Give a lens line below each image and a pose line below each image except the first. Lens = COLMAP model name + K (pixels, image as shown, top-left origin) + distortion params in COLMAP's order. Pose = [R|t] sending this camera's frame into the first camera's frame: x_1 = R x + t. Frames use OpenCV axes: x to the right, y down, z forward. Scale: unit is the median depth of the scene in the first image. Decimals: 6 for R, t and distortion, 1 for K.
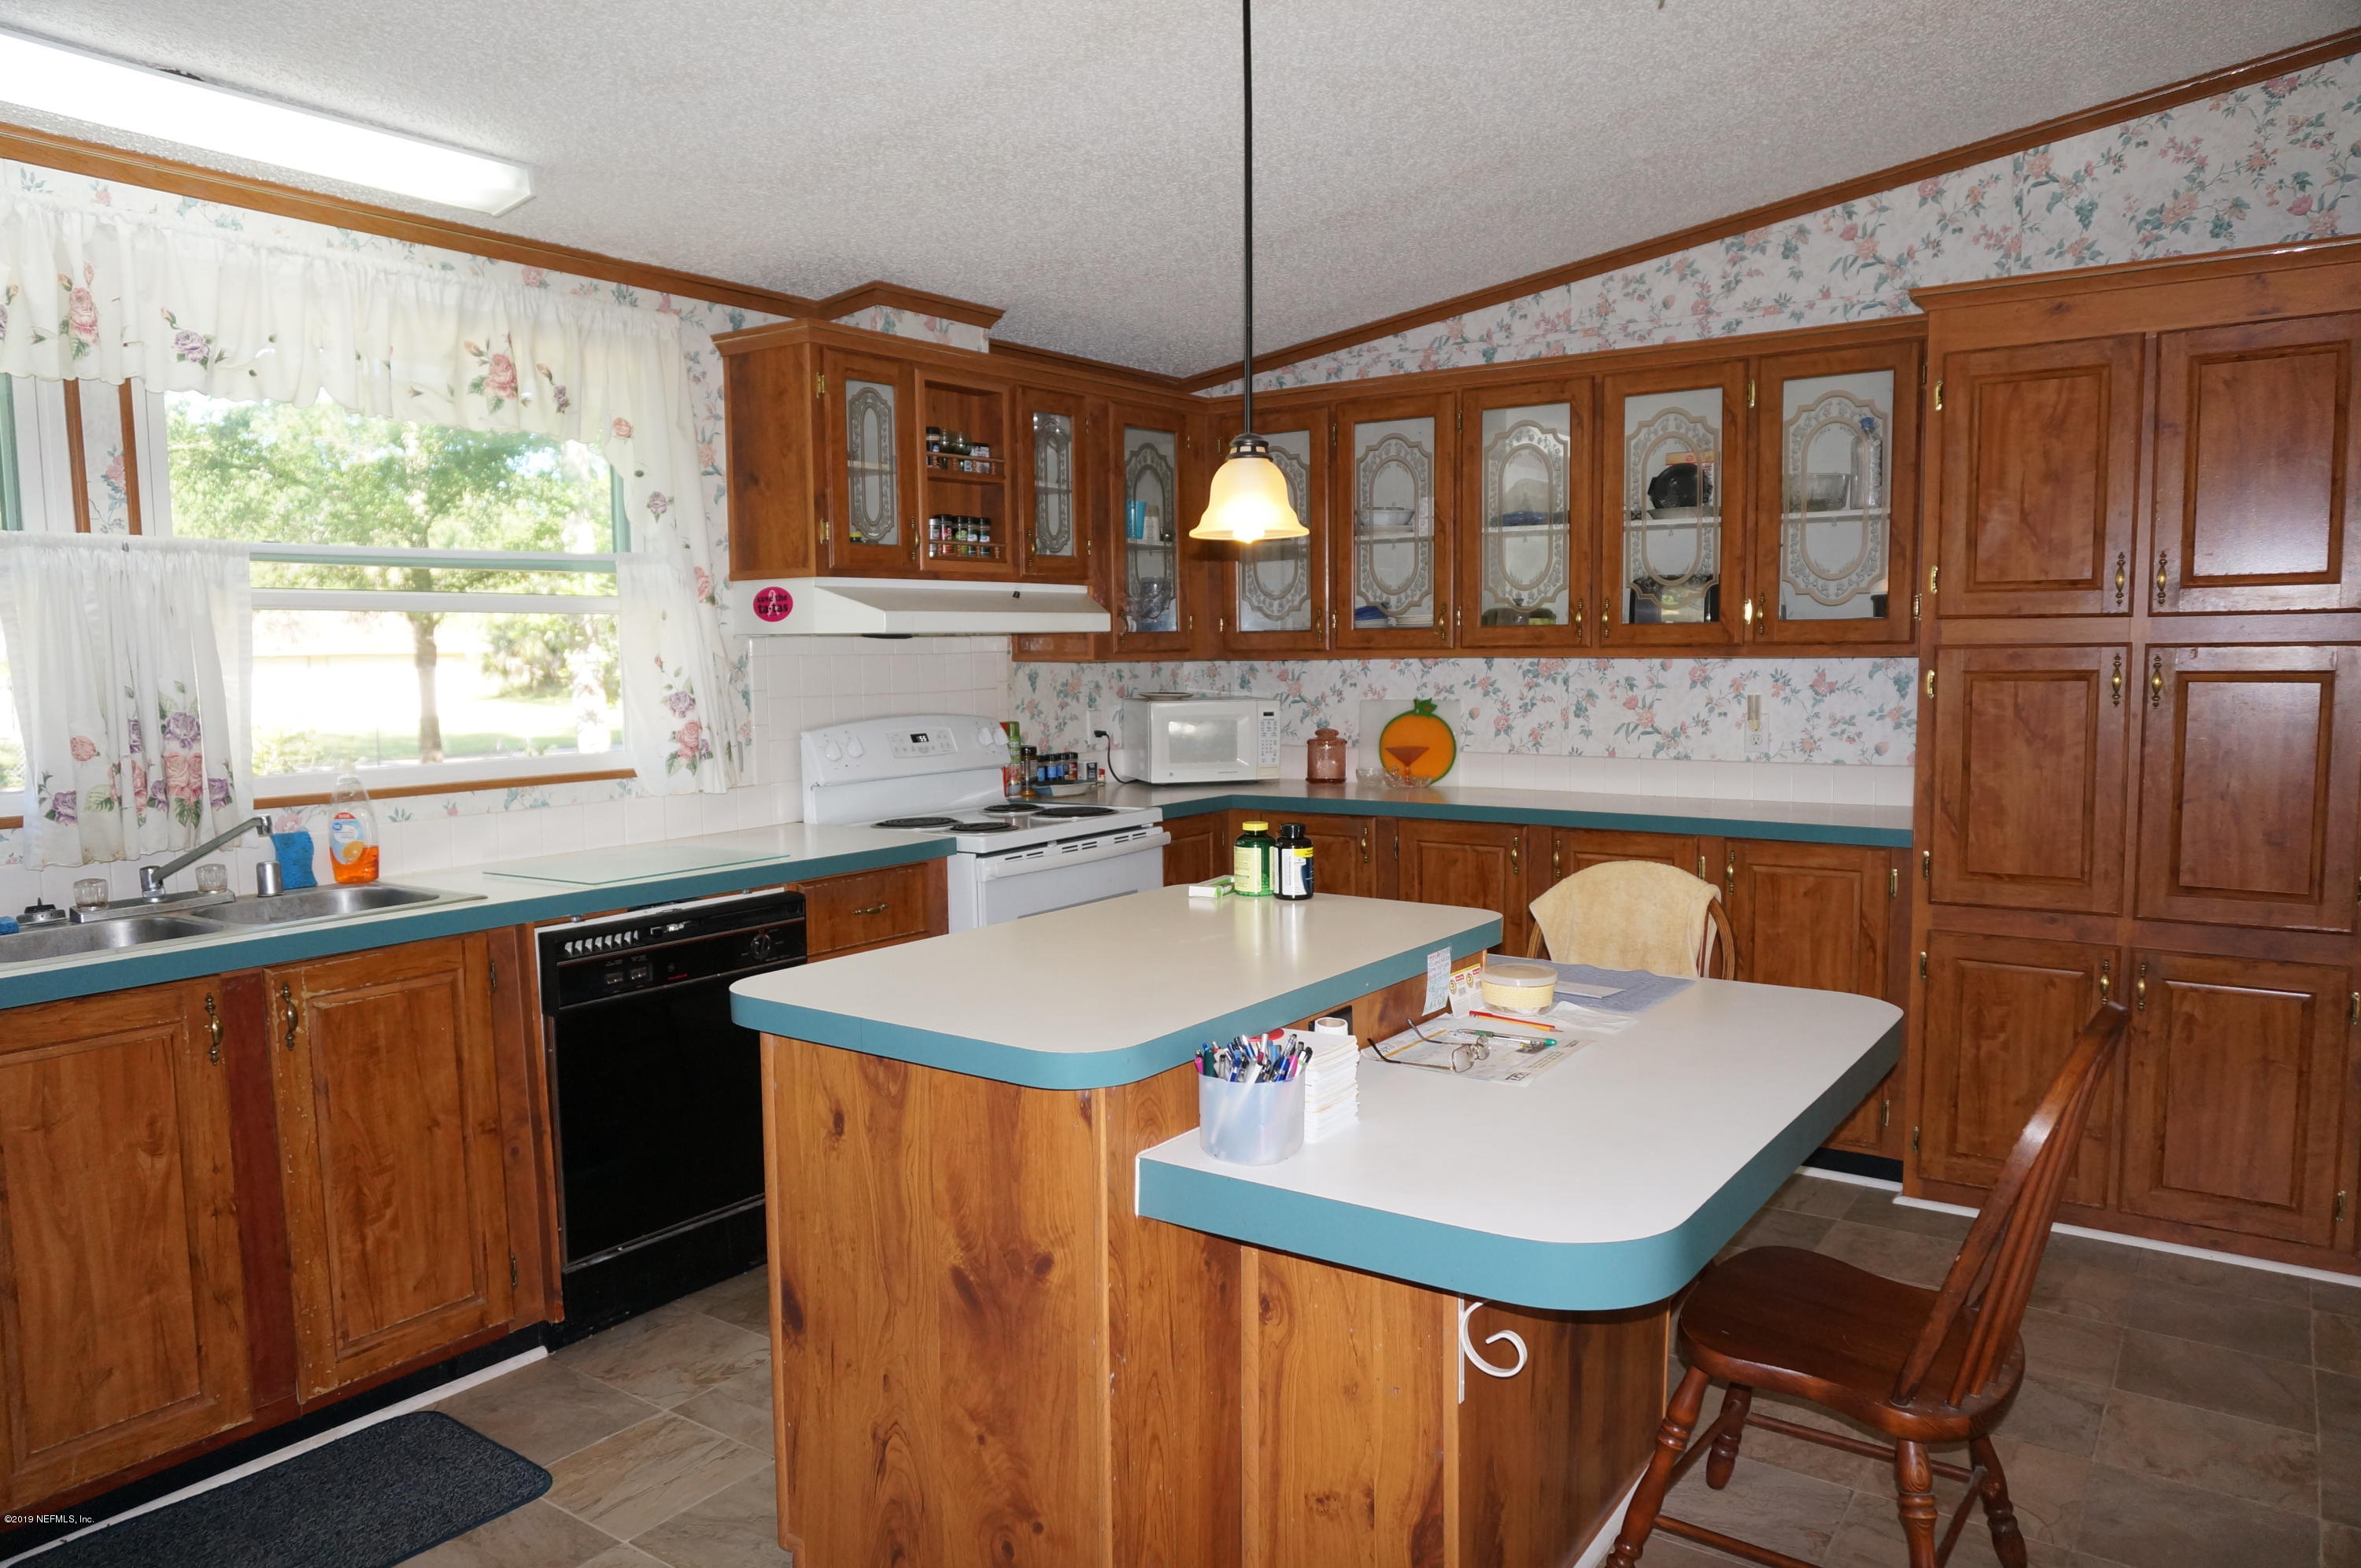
lens RADIAL K [[1581.7, 0, 1180.9], [0, 1581.7, 791.9], [0, 0, 1]] dist [-0.047582, 0.035921]
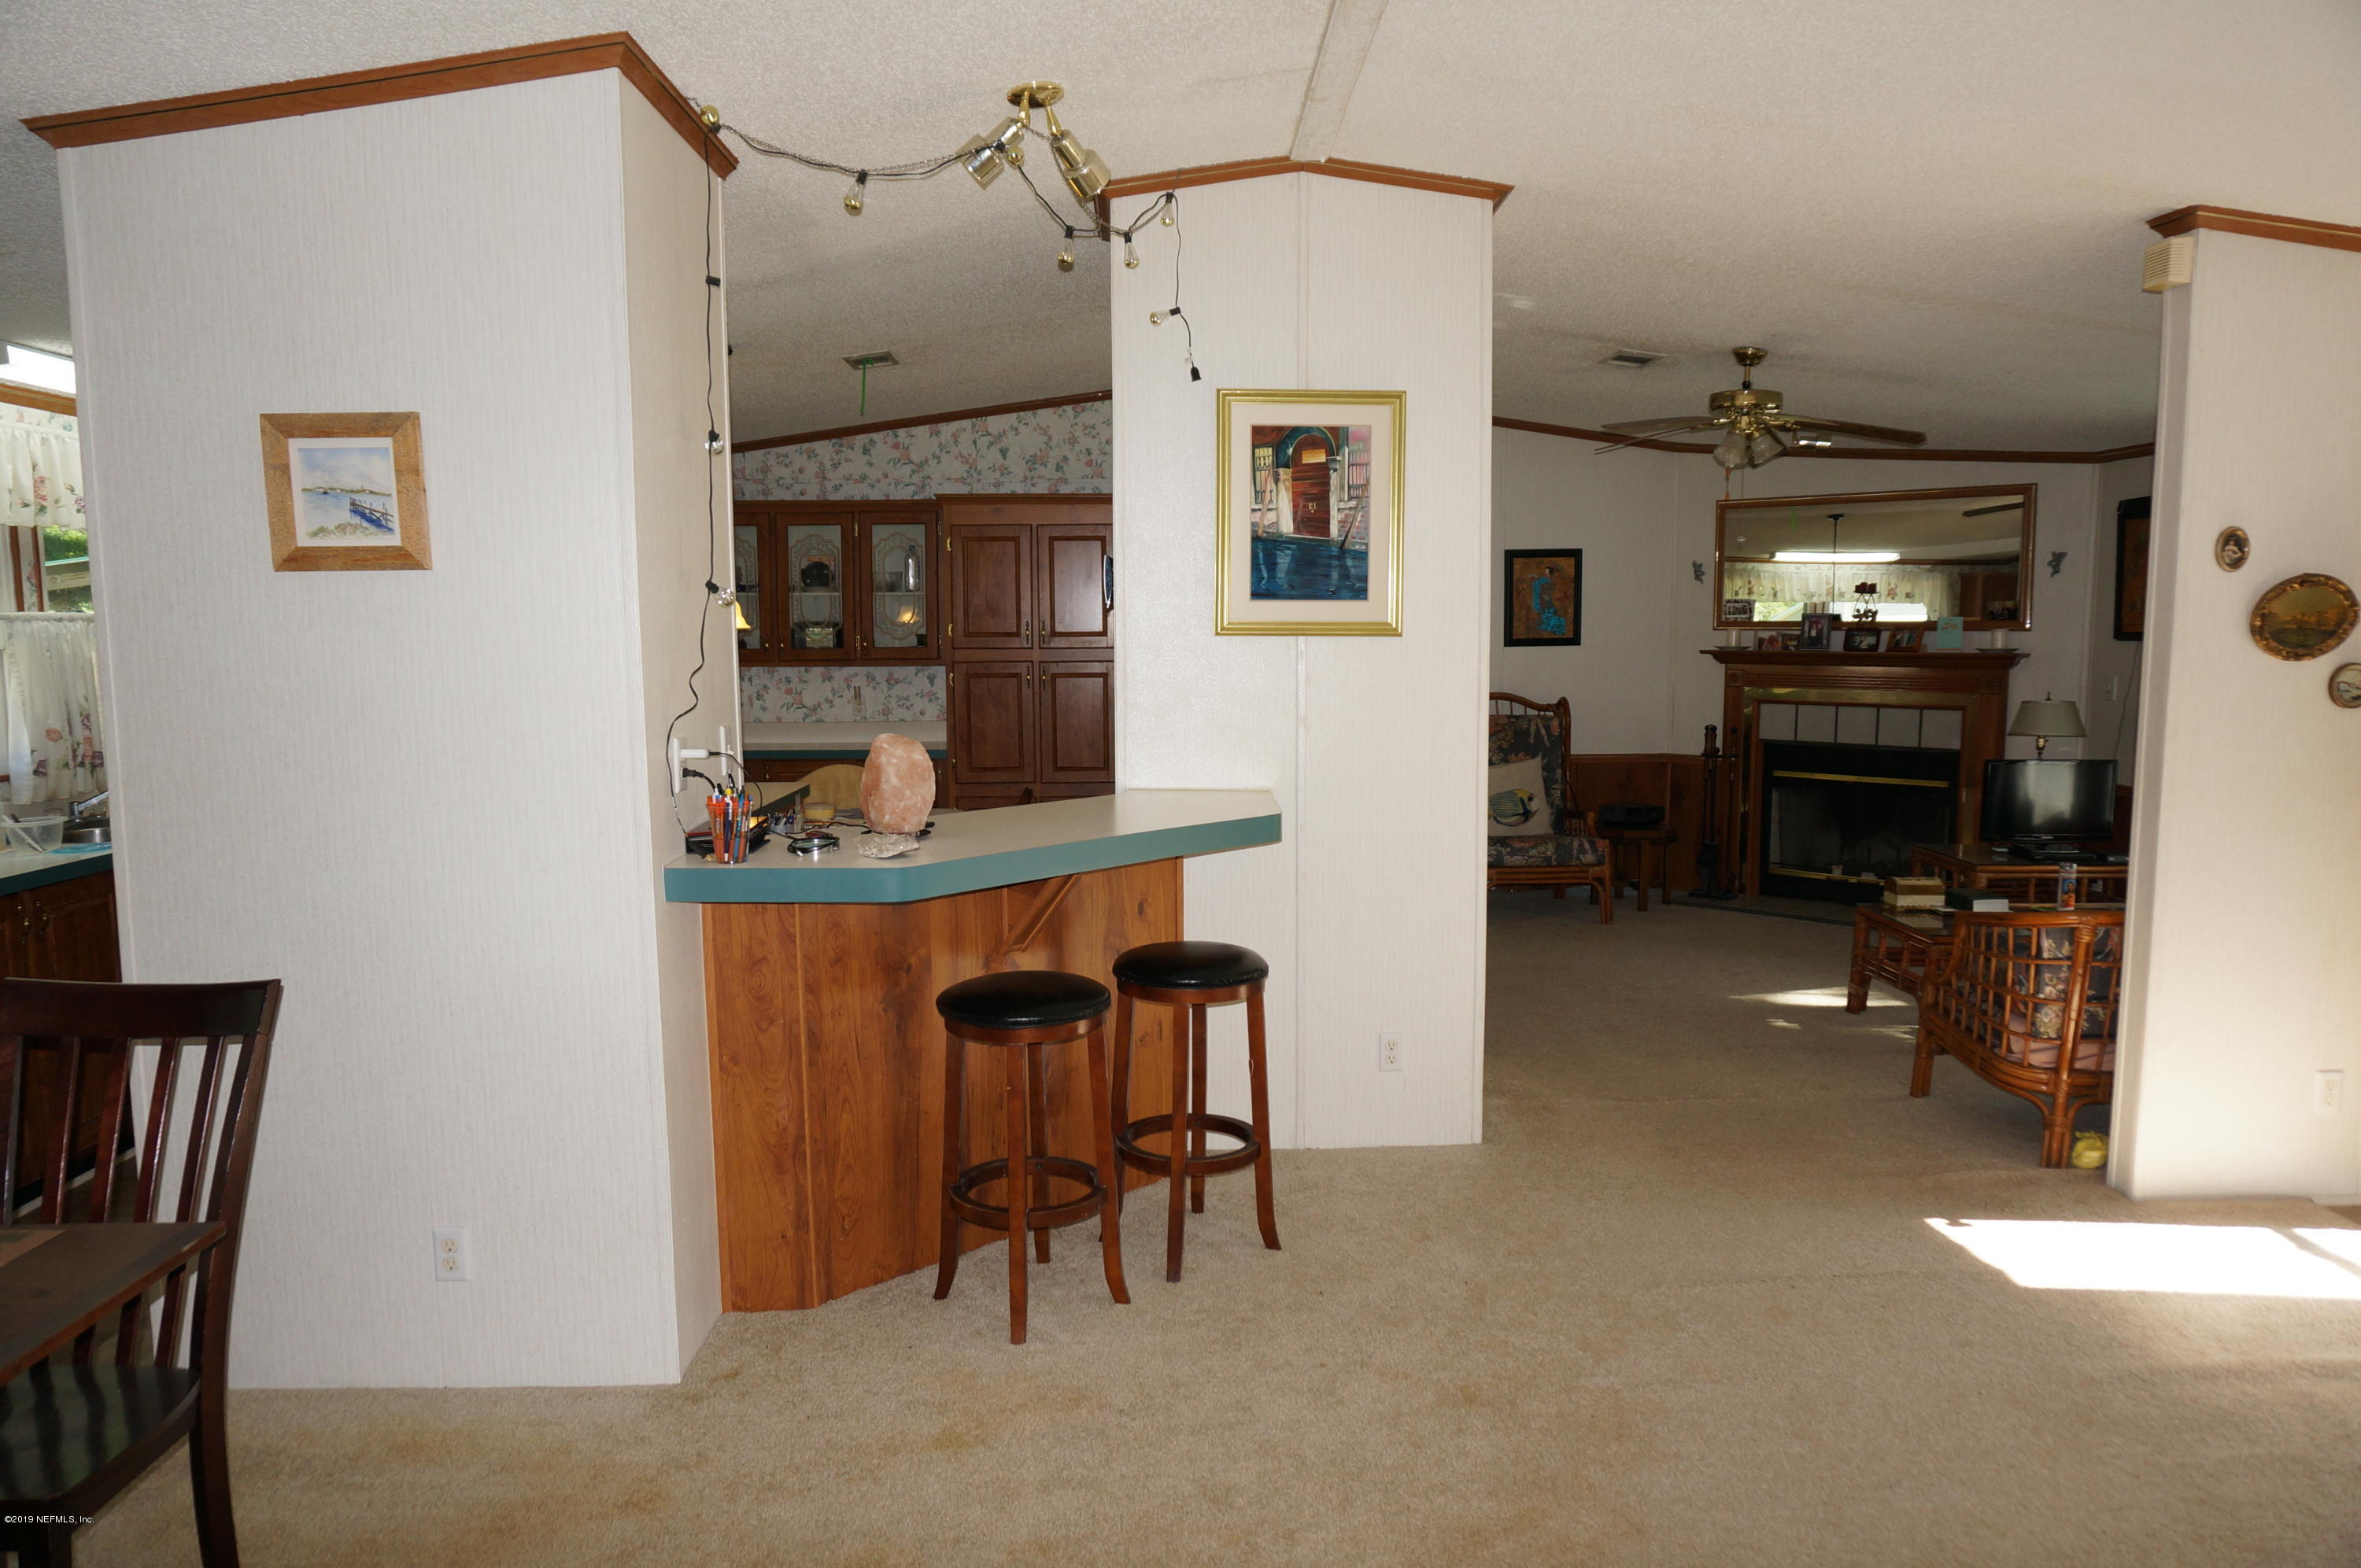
lens RADIAL K [[1581.7, 0, 1193.6], [0, 1581.7, 789.0], [0, 0, 1]] dist [-0.047582, 0.035921]
pose [[0.797053, -0.055938, 0.601313, -0.506439], [0.051209, 0.998375, 0.024998, 0.038426], [-0.601735, 0.010868, 0.798622, -0.824140]]
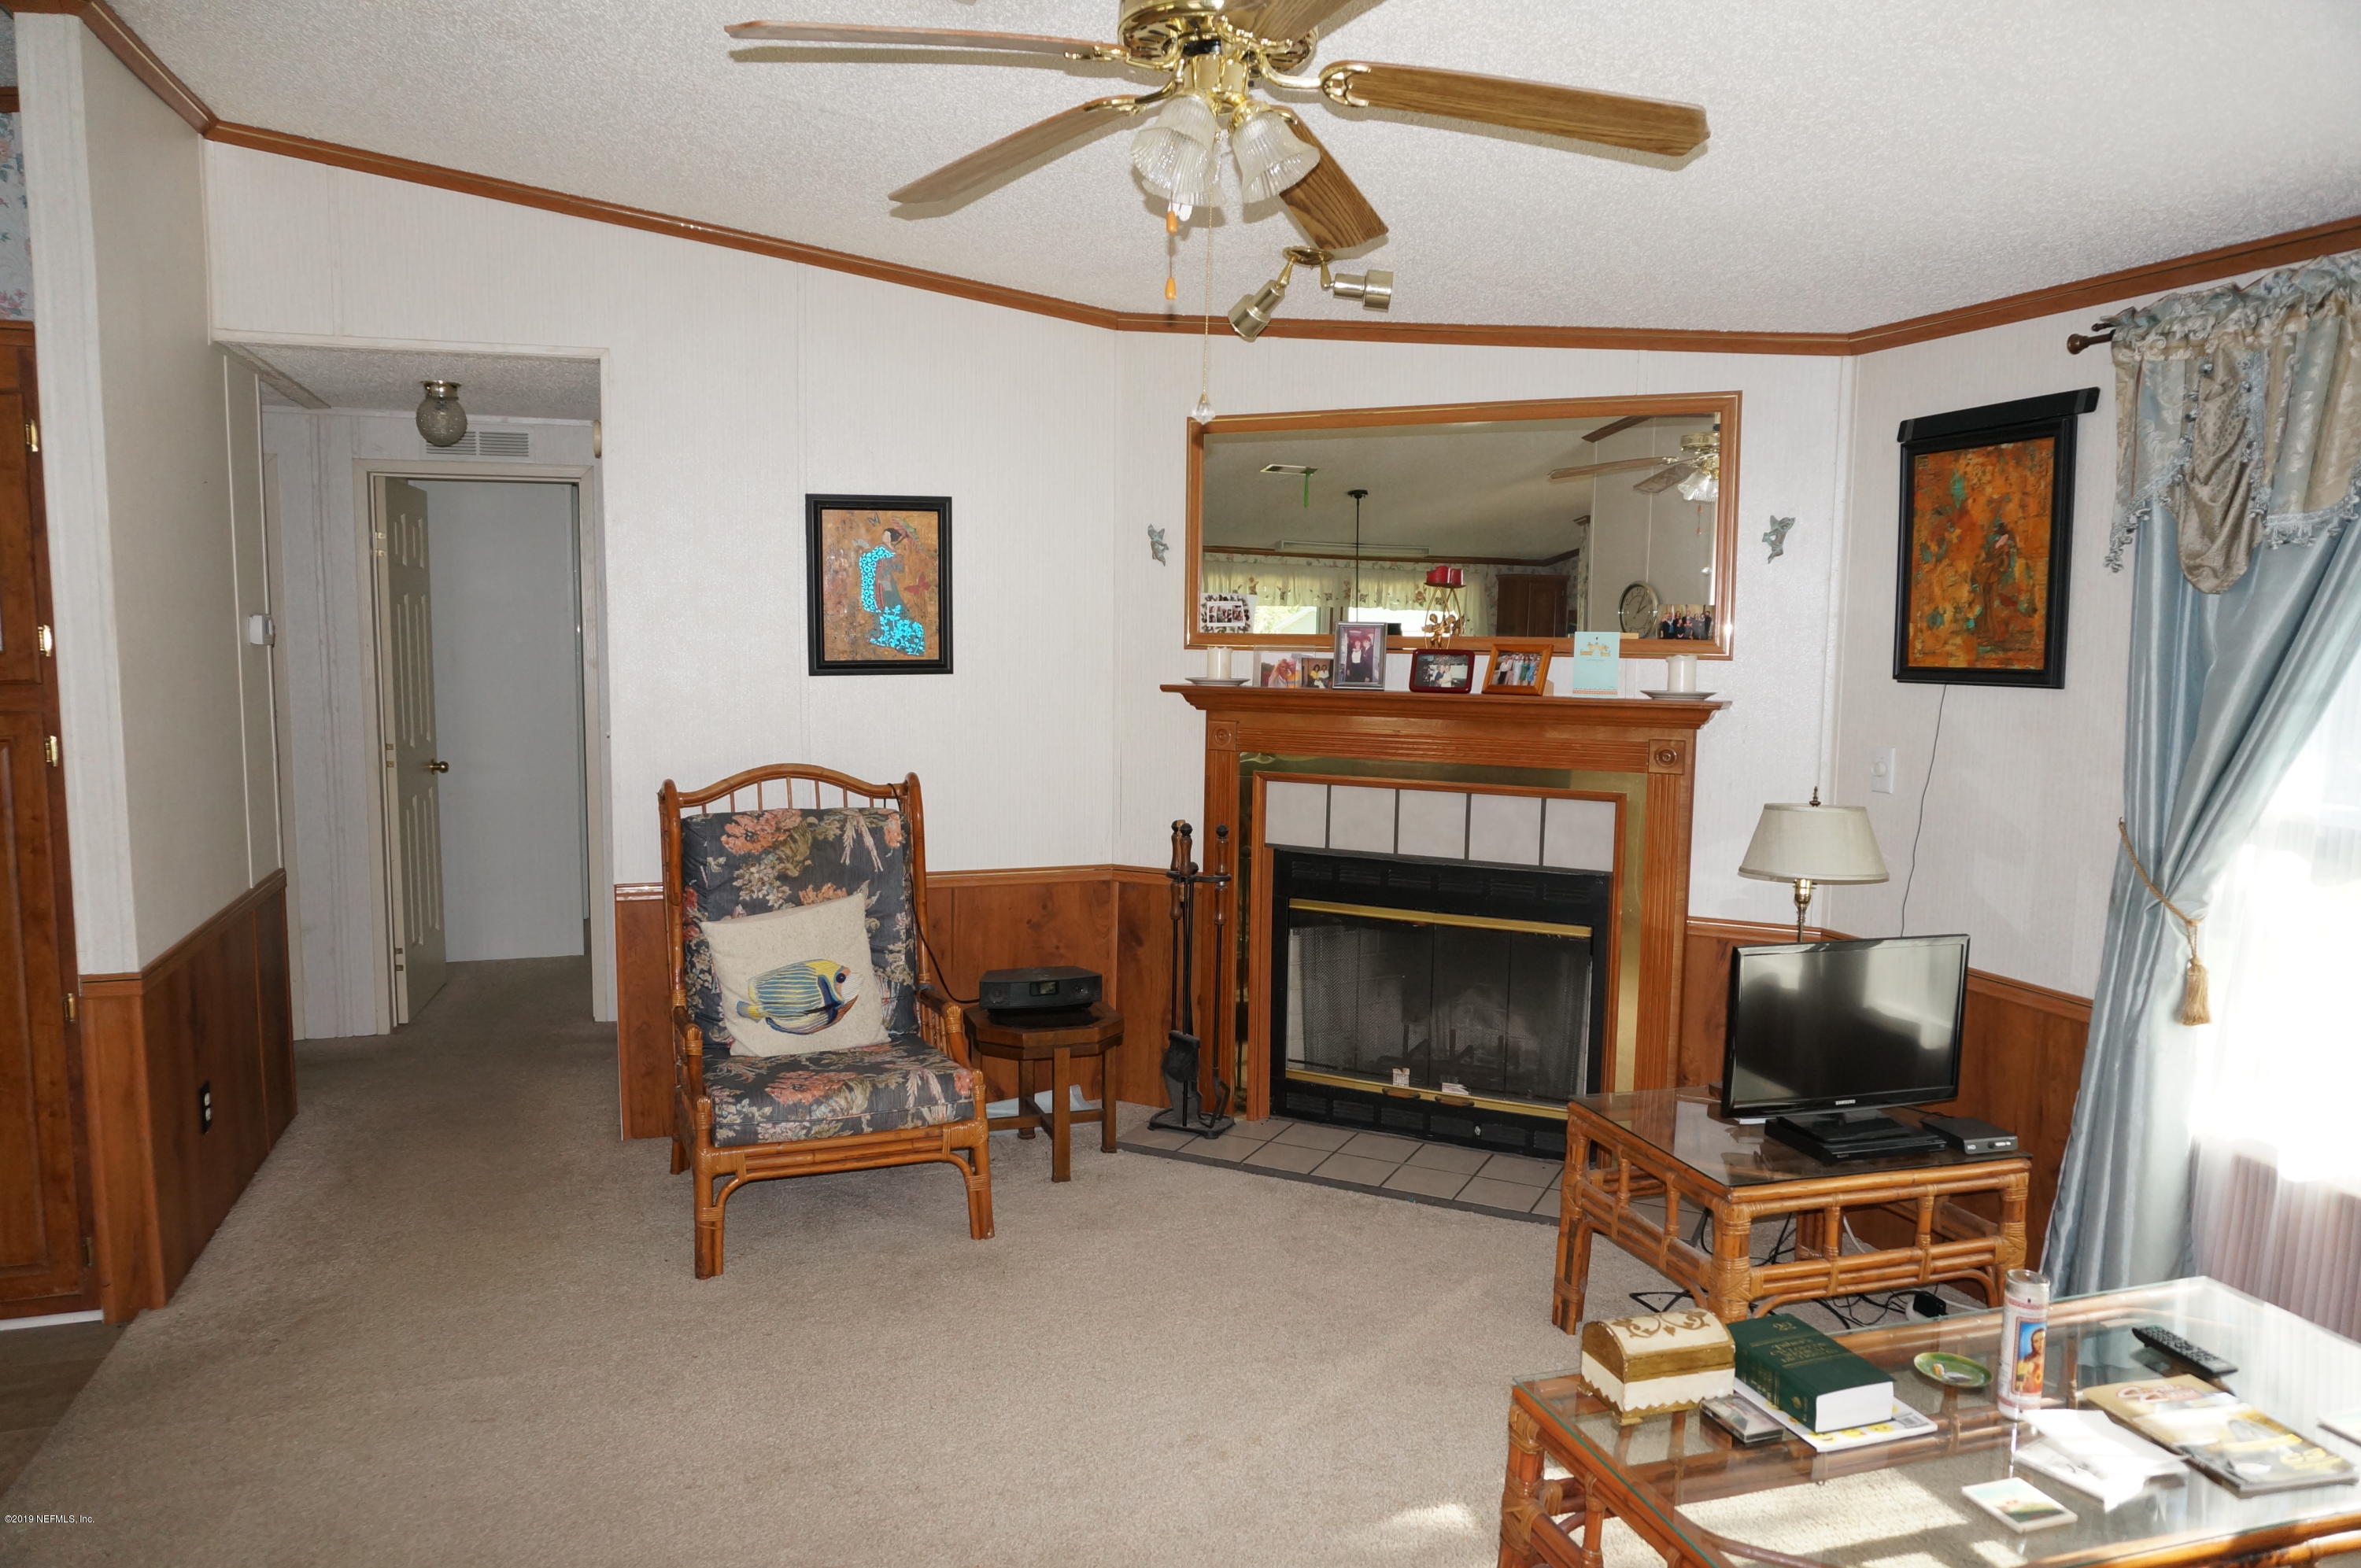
lens RADIAL K [[1581.7, 0, 1194.9], [0, 1581.7, 777.0], [0, 0, 1]] dist [-0.047582, 0.035921]
pose [[0.583631, -0.059601, 0.809829, 0.378241], [0.056129, 0.997878, 0.032990, -0.029338], [-0.810077, 0.026201, 0.585738, -0.251985]]
